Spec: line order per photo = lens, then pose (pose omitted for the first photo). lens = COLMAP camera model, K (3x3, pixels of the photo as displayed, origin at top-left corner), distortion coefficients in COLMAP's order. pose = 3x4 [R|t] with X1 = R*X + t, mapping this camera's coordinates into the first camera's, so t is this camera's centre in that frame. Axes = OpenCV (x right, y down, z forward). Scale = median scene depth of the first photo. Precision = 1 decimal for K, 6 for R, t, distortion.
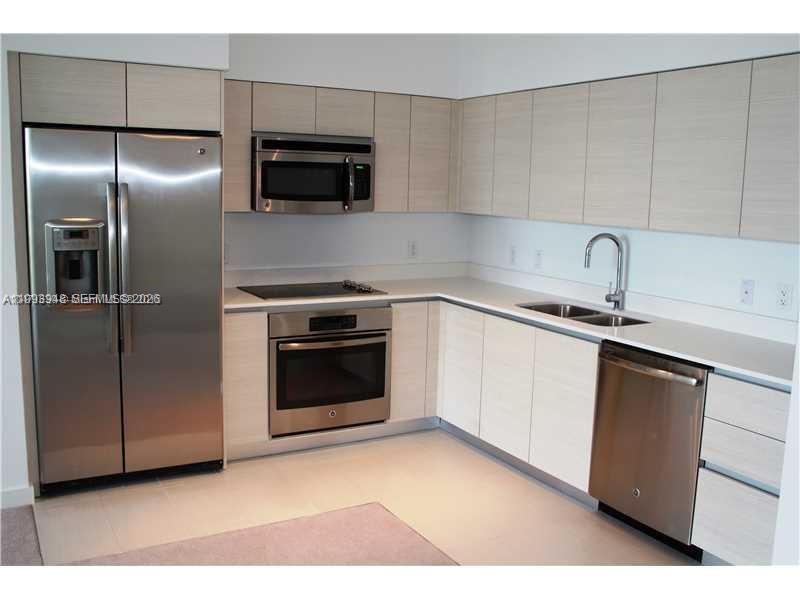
lens RADIAL K [[779.2, 0, 400.0], [0, 779.2, 300.0], [0, 0, 1]] dist [-0.002284, -0.000078]
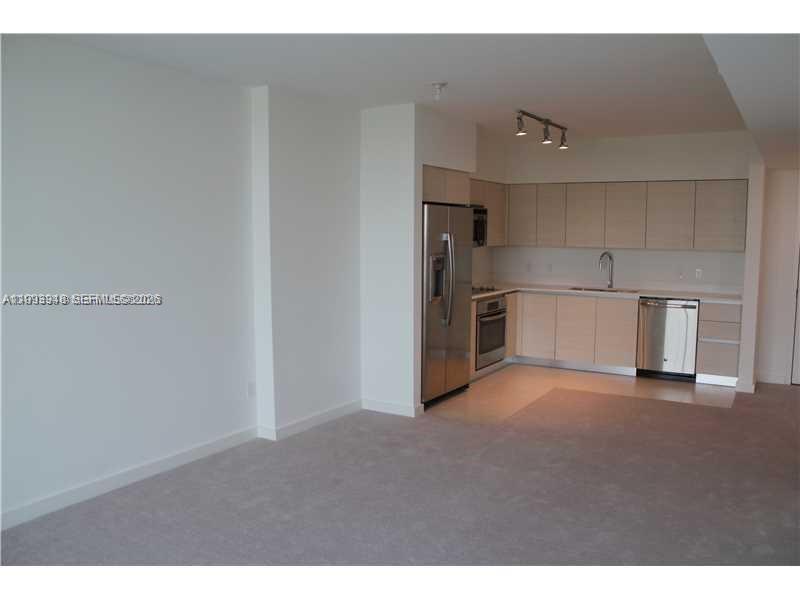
lens RADIAL K [[656.3, 0, 436.0], [0, 656.3, 298.6], [0, 0, 1]] dist [-0.010246, -0.003251]
pose [[0.856104, -0.069989, 0.512042, -0.957116], [0.088190, 0.996039, -0.011305, 0.016803], [-0.509223, 0.054835, 0.858886, -0.260413]]
